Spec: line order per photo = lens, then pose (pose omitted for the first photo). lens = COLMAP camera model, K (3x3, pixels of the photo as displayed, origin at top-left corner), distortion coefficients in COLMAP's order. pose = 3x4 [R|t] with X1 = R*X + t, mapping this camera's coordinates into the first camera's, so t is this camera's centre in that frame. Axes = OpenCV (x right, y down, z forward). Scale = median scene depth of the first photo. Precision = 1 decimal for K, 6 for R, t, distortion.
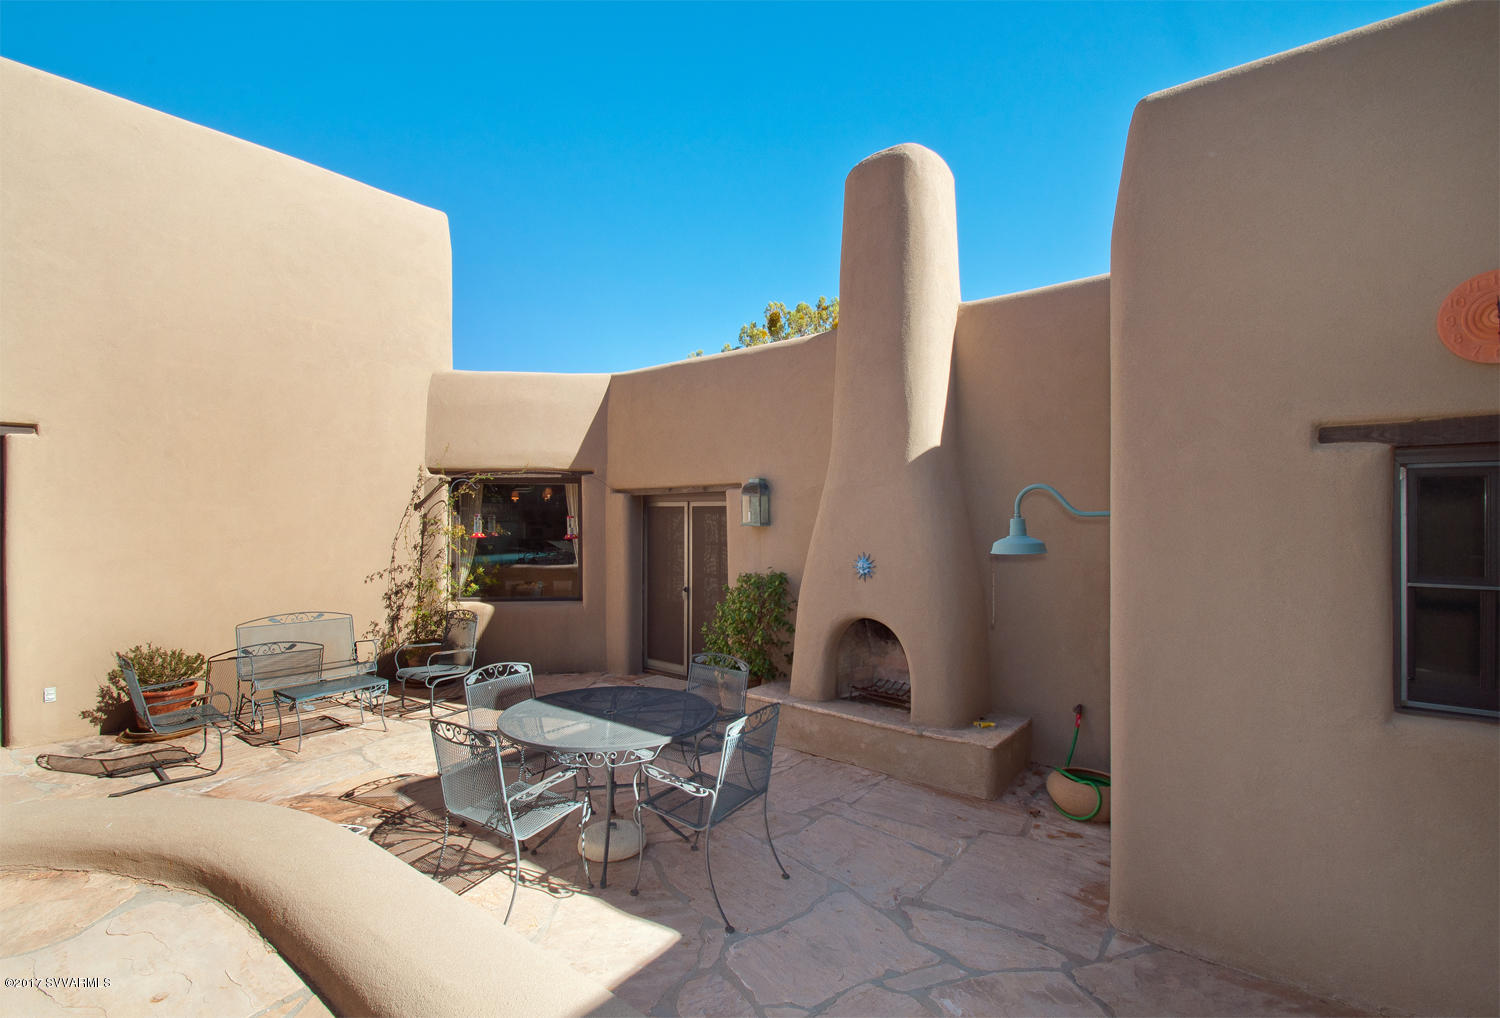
lens RADIAL K [[745.7, 0, 750.0], [0, 745.7, 509.0], [0, 0, 1]] dist [-0.001356, -0.000403]
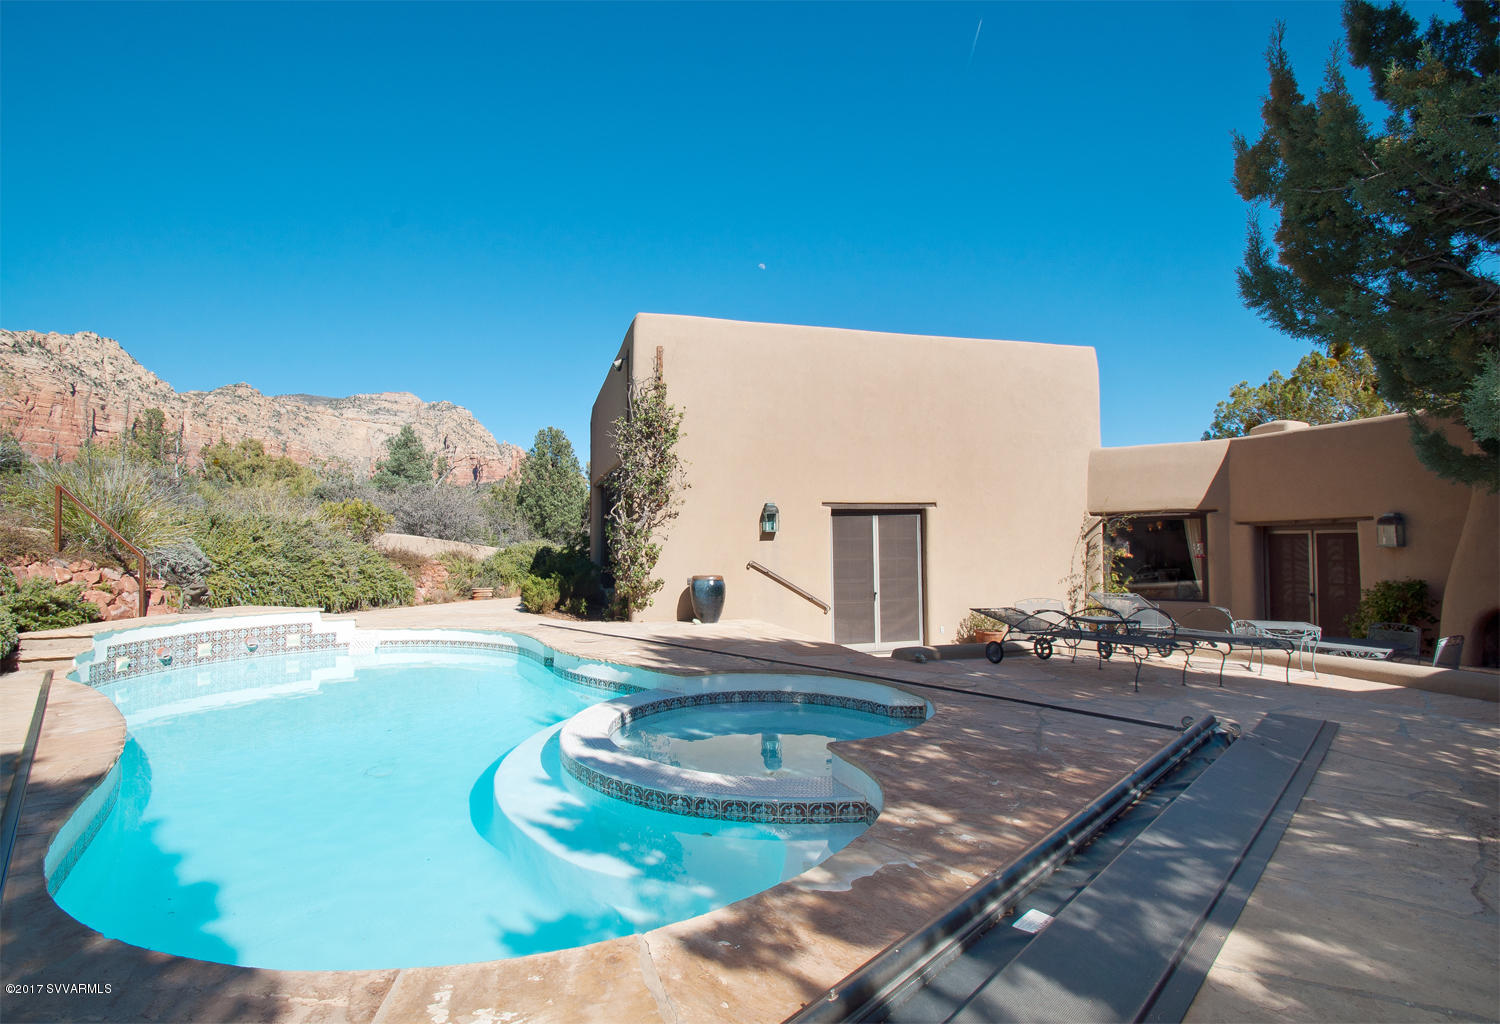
lens RADIAL K [[676.6, 0, 749.4], [0, 676.6, 532.8], [0, 0, 1]] dist [-0.002062, -0.000705]
pose [[0.796913, -0.022545, -0.603673, -0.146291], [0.019267, 0.999744, -0.011903, -0.009046], [0.603787, -0.002145, 0.797143, -0.576541]]
